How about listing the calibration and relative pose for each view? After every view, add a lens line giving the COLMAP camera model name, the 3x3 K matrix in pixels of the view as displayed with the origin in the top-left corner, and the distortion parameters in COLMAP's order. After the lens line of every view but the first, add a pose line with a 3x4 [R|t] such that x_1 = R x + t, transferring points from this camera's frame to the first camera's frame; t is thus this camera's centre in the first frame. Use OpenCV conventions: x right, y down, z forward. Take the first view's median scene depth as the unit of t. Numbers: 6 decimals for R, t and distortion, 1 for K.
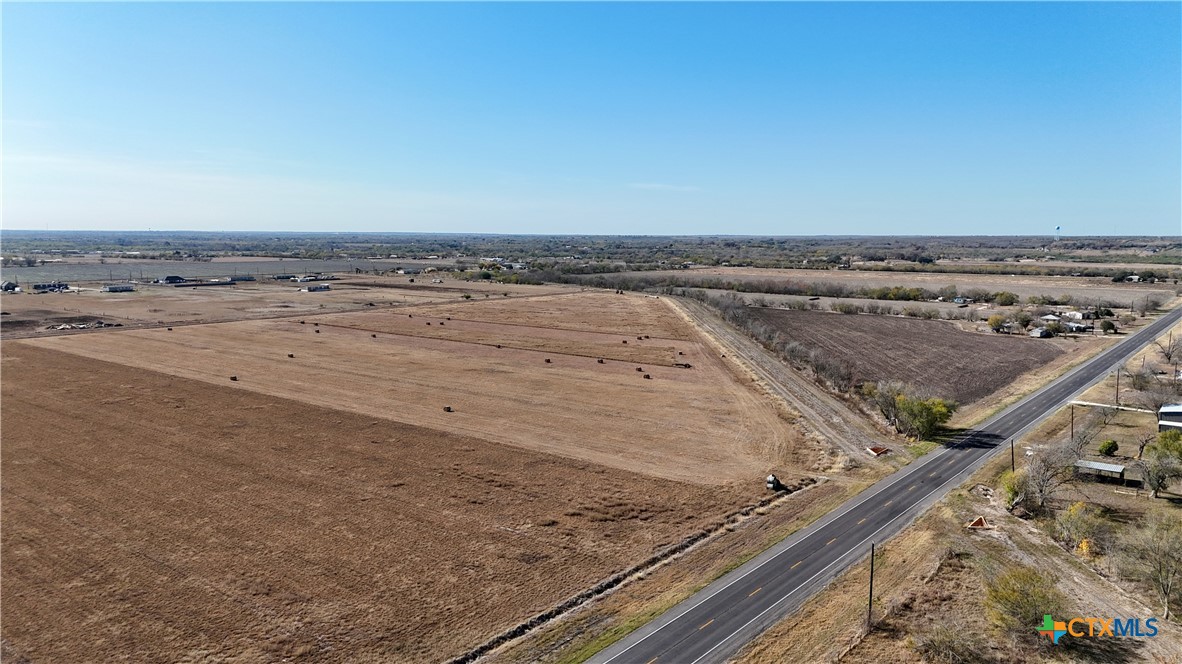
lens RADIAL K [[863.0, 0, 591.0], [0, 863.0, 332.0], [0, 0, 1]] dist [0.076077, -0.075394]
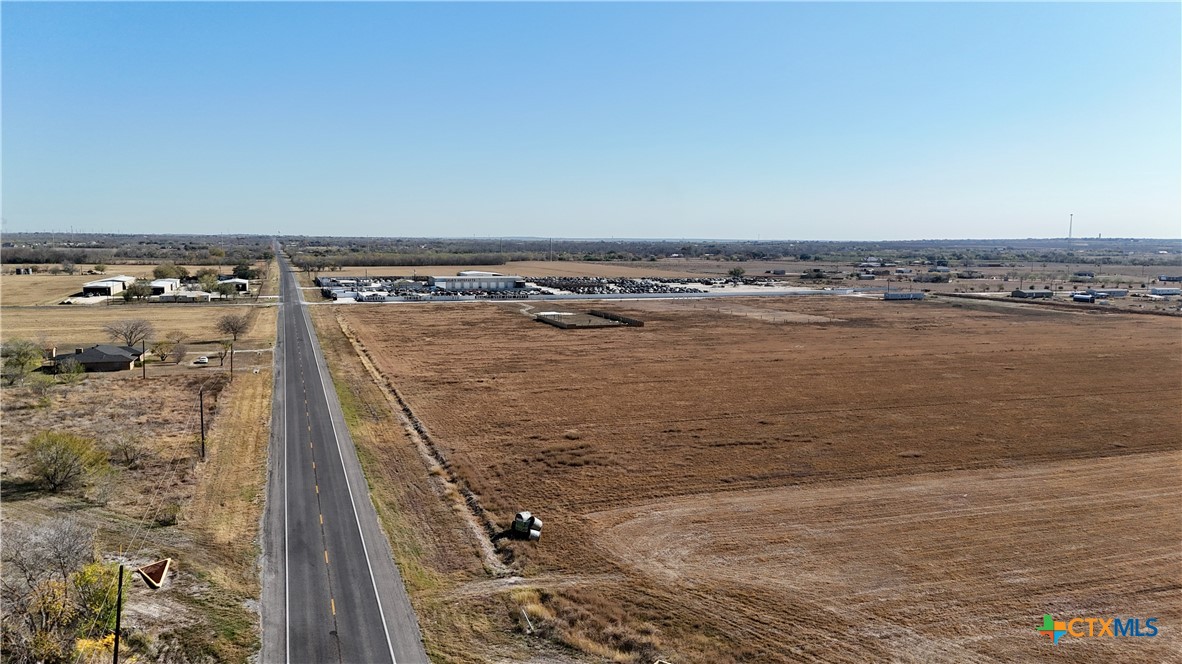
lens RADIAL K [[863.0, 0, 591.0], [0, 863.0, 332.0], [0, 0, 1]] dist [0.076077, -0.075394]
pose [[-0.529659, 0.079506, -0.844476, 0.753517], [-0.112256, 0.980269, 0.162698, -0.059492], [0.840750, 0.180972, -0.510283, 1.480792]]
